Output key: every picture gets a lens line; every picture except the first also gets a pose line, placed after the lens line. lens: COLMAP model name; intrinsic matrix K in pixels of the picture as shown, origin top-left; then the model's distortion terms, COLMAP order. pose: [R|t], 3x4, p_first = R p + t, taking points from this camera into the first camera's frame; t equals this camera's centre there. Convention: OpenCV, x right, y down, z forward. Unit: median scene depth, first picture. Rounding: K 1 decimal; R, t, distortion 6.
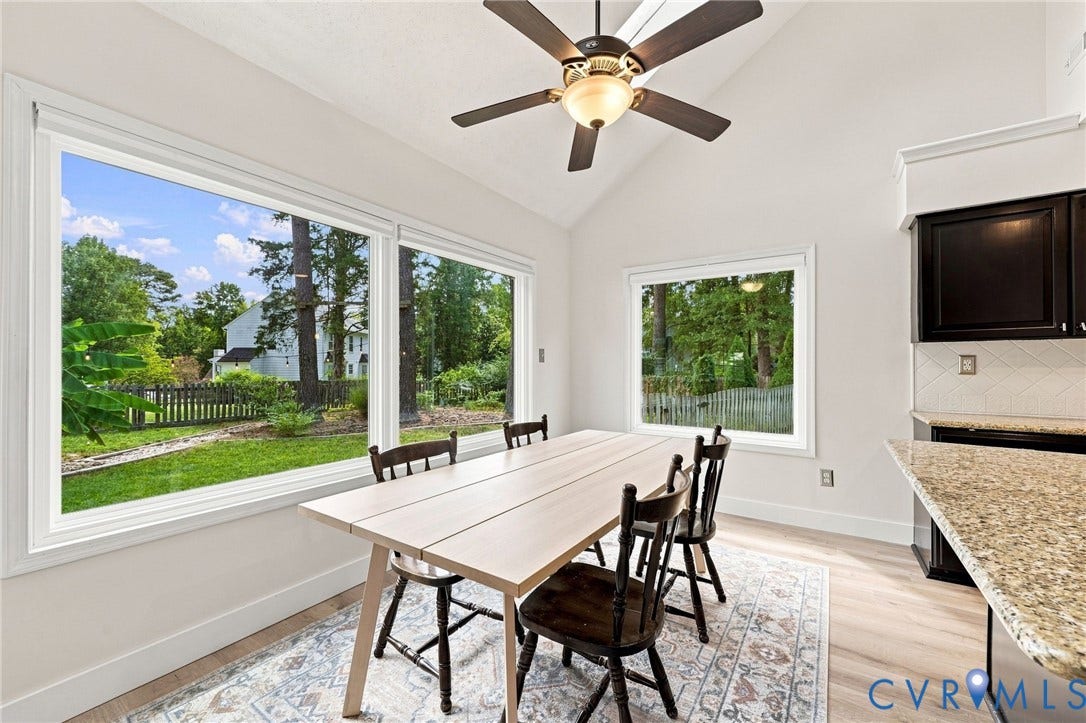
lens RADIAL K [[430.5, 0, 539.5], [0, 430.5, 365.2], [0, 0, 1]] dist [-0.003459, 0.000520]
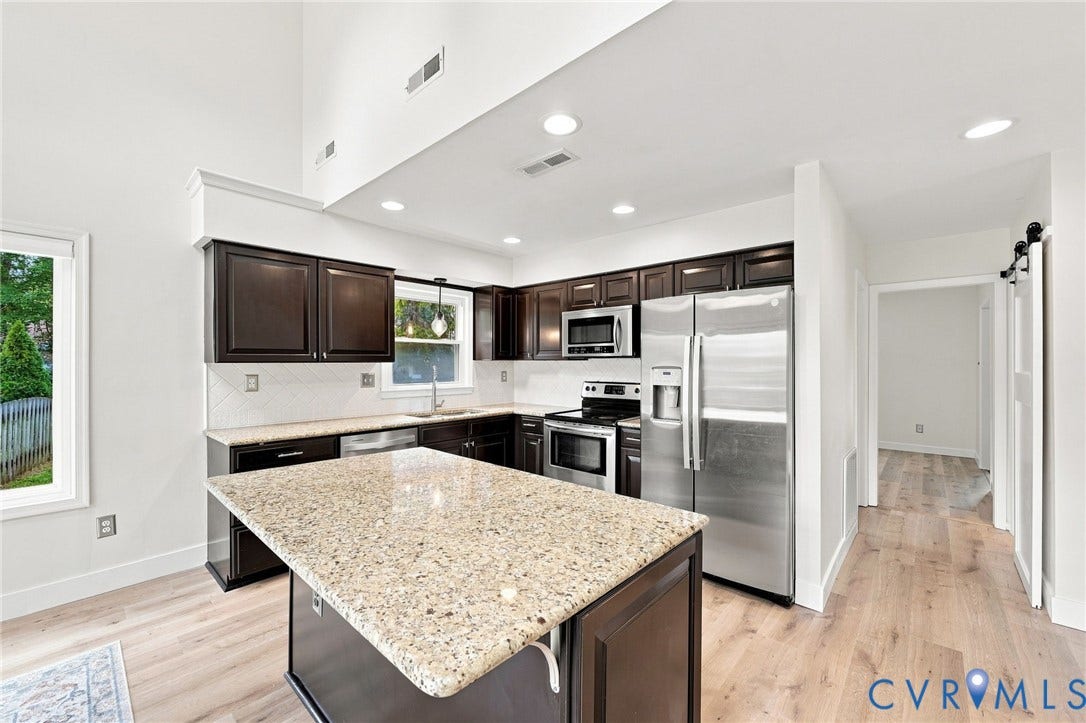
lens RADIAL K [[430.5, 0, 538.5], [0, 430.5, 363.6], [0, 0, 1]] dist [-0.003459, 0.000520]
pose [[0.147531, -0.000290, 0.989057, -0.014345], [-0.001873, 0.999998, 0.000573, -0.051404], [-0.989056, -0.001937, 0.147530, 0.079152]]
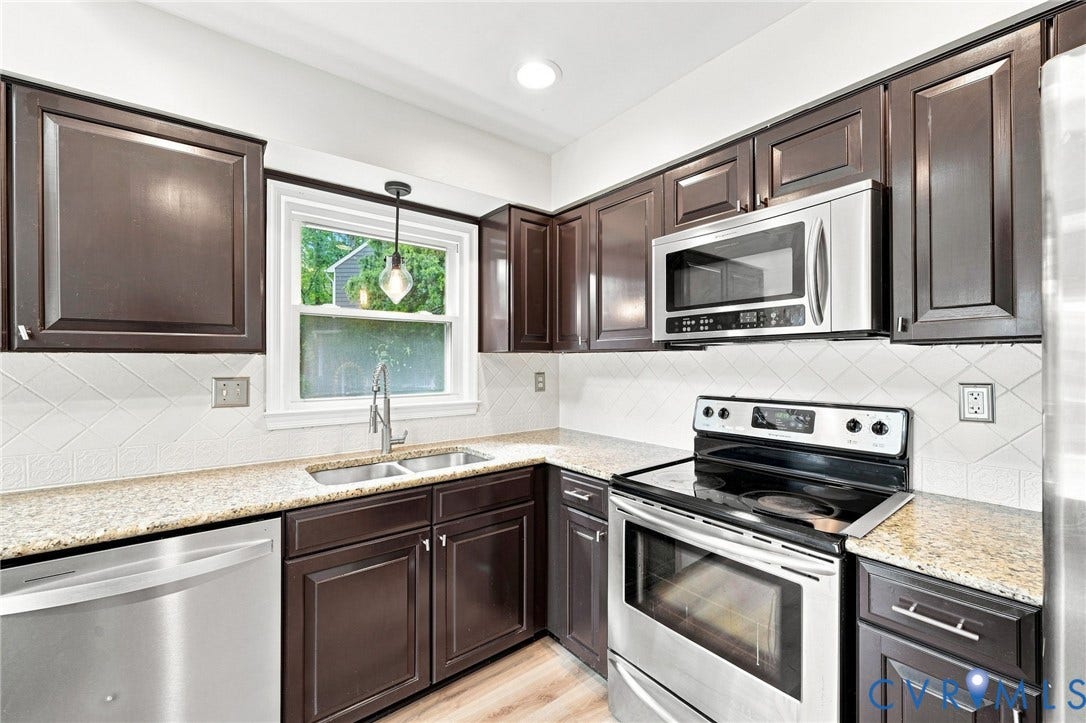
lens RADIAL K [[430.5, 0, 537.3], [0, 430.5, 362.8], [0, 0, 1]] dist [-0.003459, 0.000520]
pose [[0.311220, 0.000834, 0.950338, 0.744454], [-0.001320, 0.999999, -0.000445, -0.041505], [-0.950337, -0.001116, 0.311220, 0.173379]]
